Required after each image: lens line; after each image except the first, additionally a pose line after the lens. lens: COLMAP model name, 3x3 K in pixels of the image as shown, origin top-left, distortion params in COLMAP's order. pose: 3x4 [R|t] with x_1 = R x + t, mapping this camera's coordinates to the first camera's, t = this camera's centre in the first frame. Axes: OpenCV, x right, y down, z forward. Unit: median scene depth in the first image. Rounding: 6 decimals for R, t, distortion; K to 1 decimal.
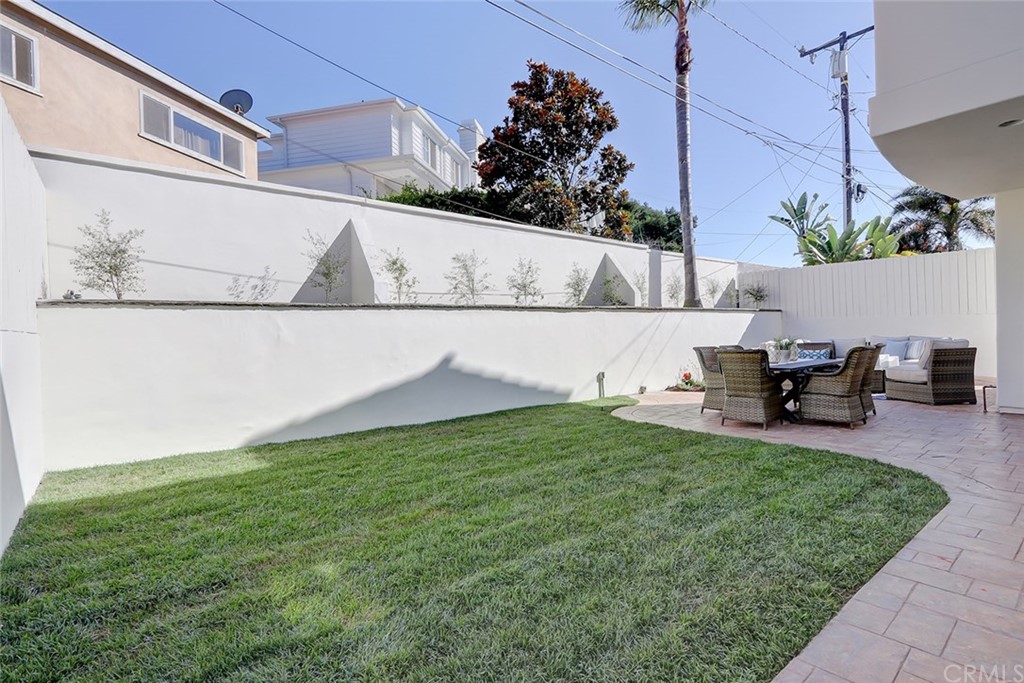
lens RADIAL K [[482.3, 0, 516.5], [0, 482.3, 343.8], [0, 0, 1]] dist [-0.000266, -0.001391]
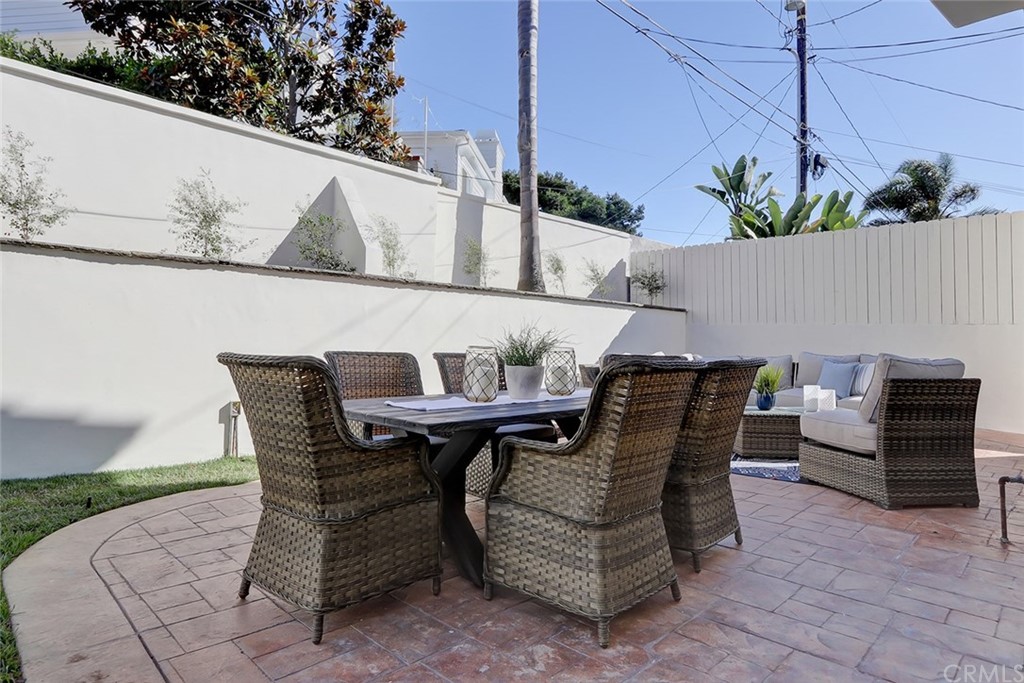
lens RADIAL K [[569.7, 0, 505.6], [0, 569.7, 337.1], [0, 0, 1]] dist [-0.003063, 0.000337]
pose [[0.994467, 0.046752, 0.094070, 0.191575], [-0.043684, 0.998452, -0.034414, 0.002497], [-0.095533, 0.030114, 0.994971, 0.212112]]
